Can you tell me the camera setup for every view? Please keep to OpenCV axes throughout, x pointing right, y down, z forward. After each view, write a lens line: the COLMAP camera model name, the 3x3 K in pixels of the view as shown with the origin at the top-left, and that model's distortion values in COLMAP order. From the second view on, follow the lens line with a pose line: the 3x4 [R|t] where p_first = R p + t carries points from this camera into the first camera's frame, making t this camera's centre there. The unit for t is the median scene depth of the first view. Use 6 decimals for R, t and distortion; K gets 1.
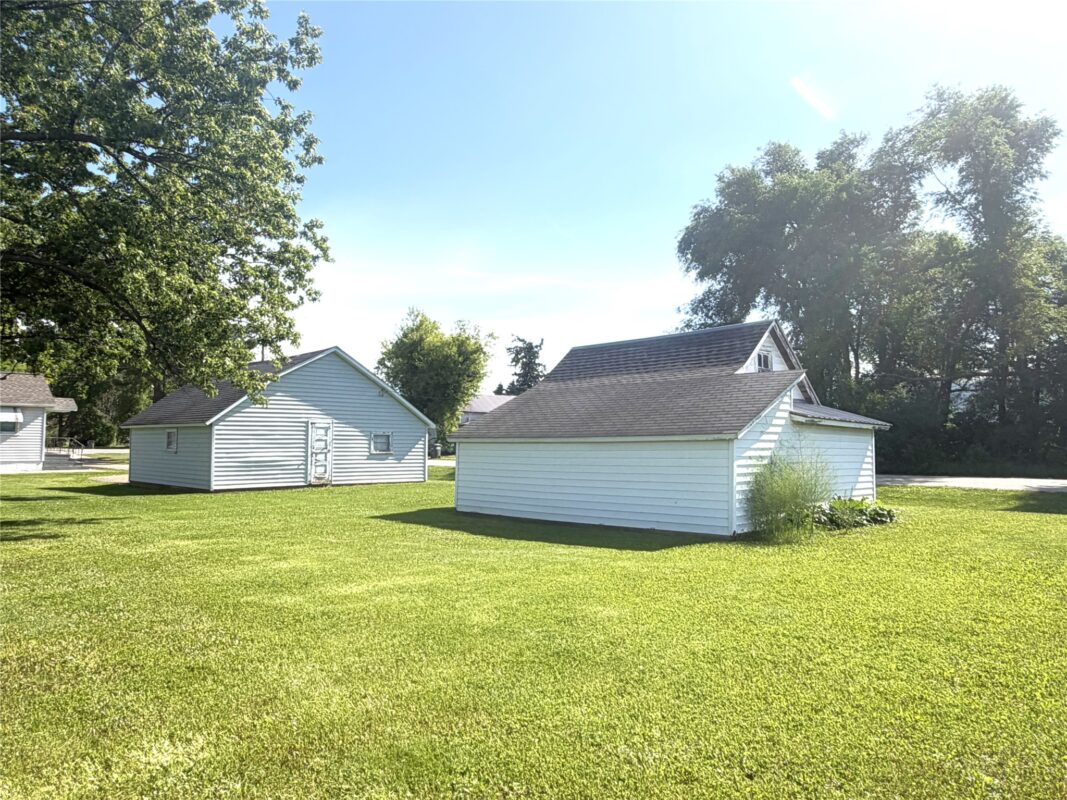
lens RADIAL K [[730.6, 0, 553.6], [0, 730.6, 406.9], [0, 0, 1]] dist [-0.000720, -0.000893]
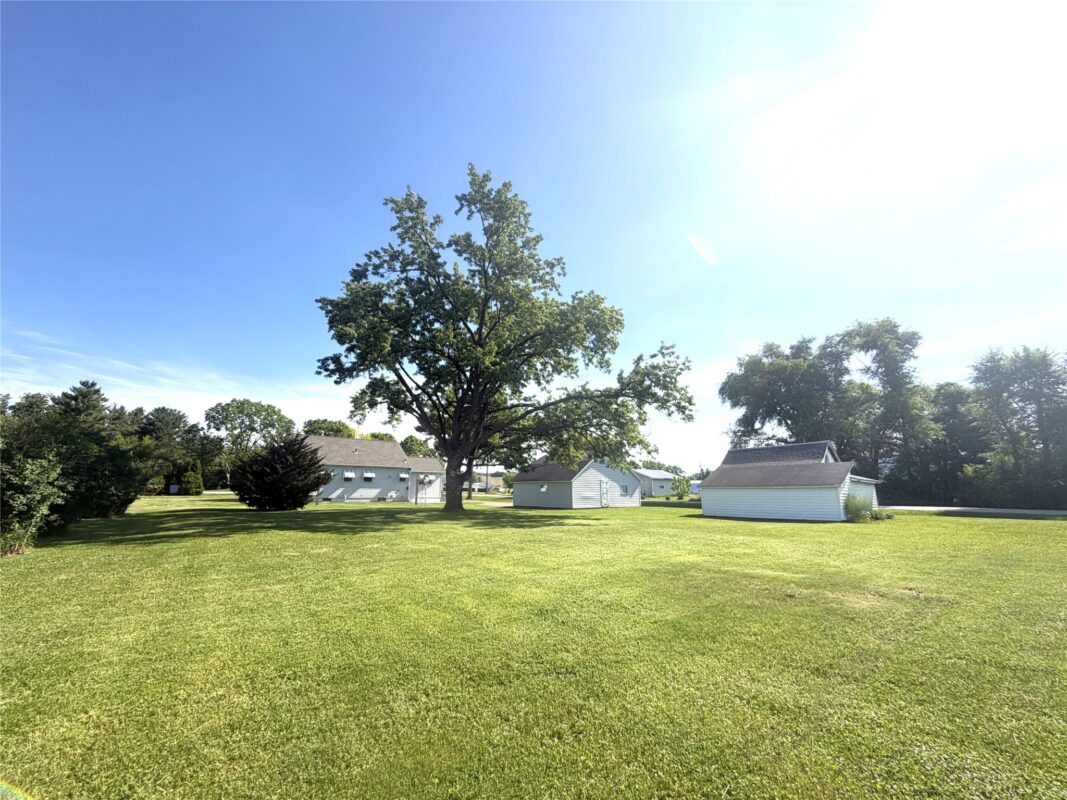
lens RADIAL K [[429.5, 0, 533.5], [0, 429.5, 400.0], [0, 0, 1]] dist [-0.000311, -0.000078]
pose [[0.991883, -0.024018, -0.124866, -0.251396], [0.003953, 0.987348, -0.158517, -0.011103], [0.127094, 0.156737, 0.979429, -0.305963]]
